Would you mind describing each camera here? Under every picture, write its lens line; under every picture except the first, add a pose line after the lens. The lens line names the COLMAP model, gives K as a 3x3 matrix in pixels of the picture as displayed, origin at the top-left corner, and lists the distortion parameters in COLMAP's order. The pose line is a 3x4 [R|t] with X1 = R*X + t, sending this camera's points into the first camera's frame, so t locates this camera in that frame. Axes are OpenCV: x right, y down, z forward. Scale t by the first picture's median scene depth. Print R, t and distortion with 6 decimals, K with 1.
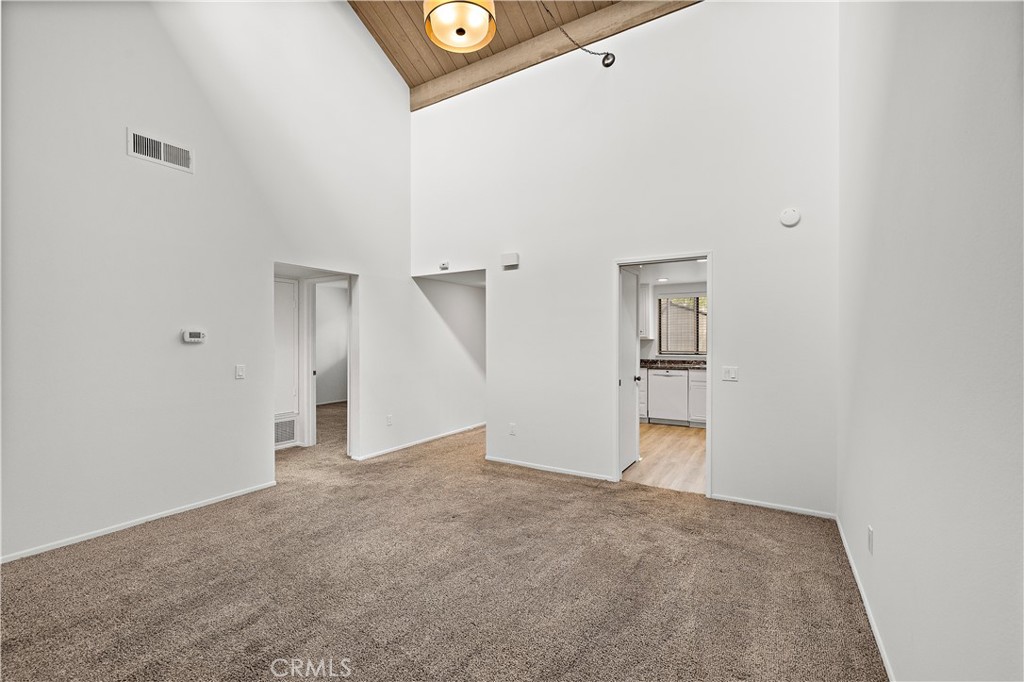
lens RADIAL K [[424.7, 0, 511.2], [0, 424.7, 342.8], [0, 0, 1]] dist [0.000976, 0.000034]
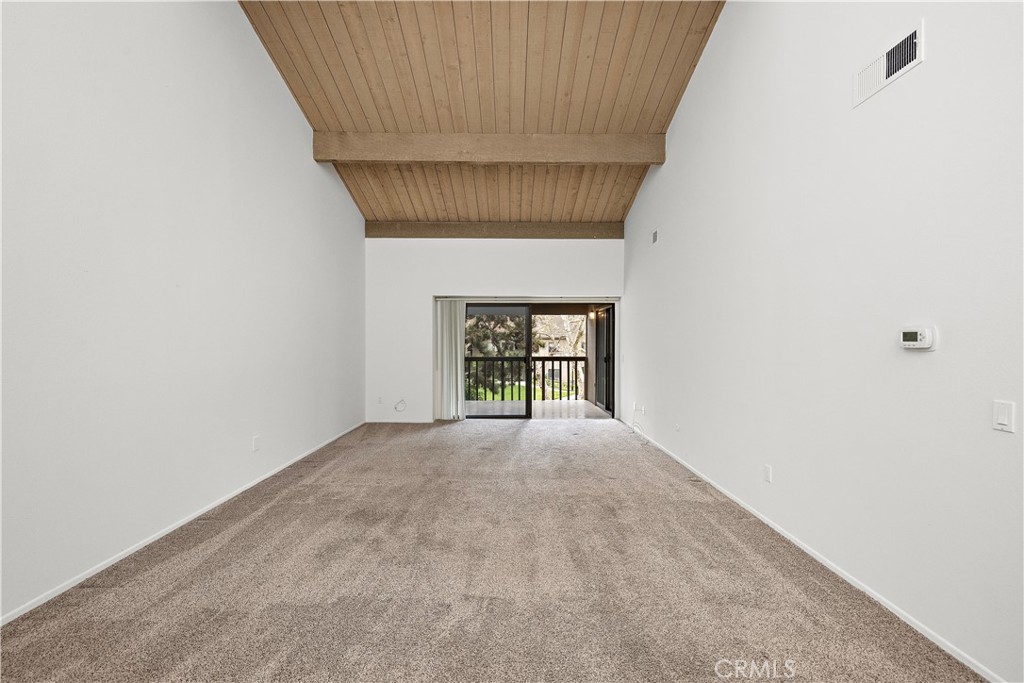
lens RADIAL K [[427.2, 0, 514.3], [0, 427.2, 344.8], [0, 0, 1]] dist [-0.000963, -0.000142]
pose [[-0.841883, -0.000424, -0.539660, 0.049056], [-0.005912, 0.999947, 0.008437, -0.008077], [0.539628, 0.010293, -0.841841, 1.146706]]
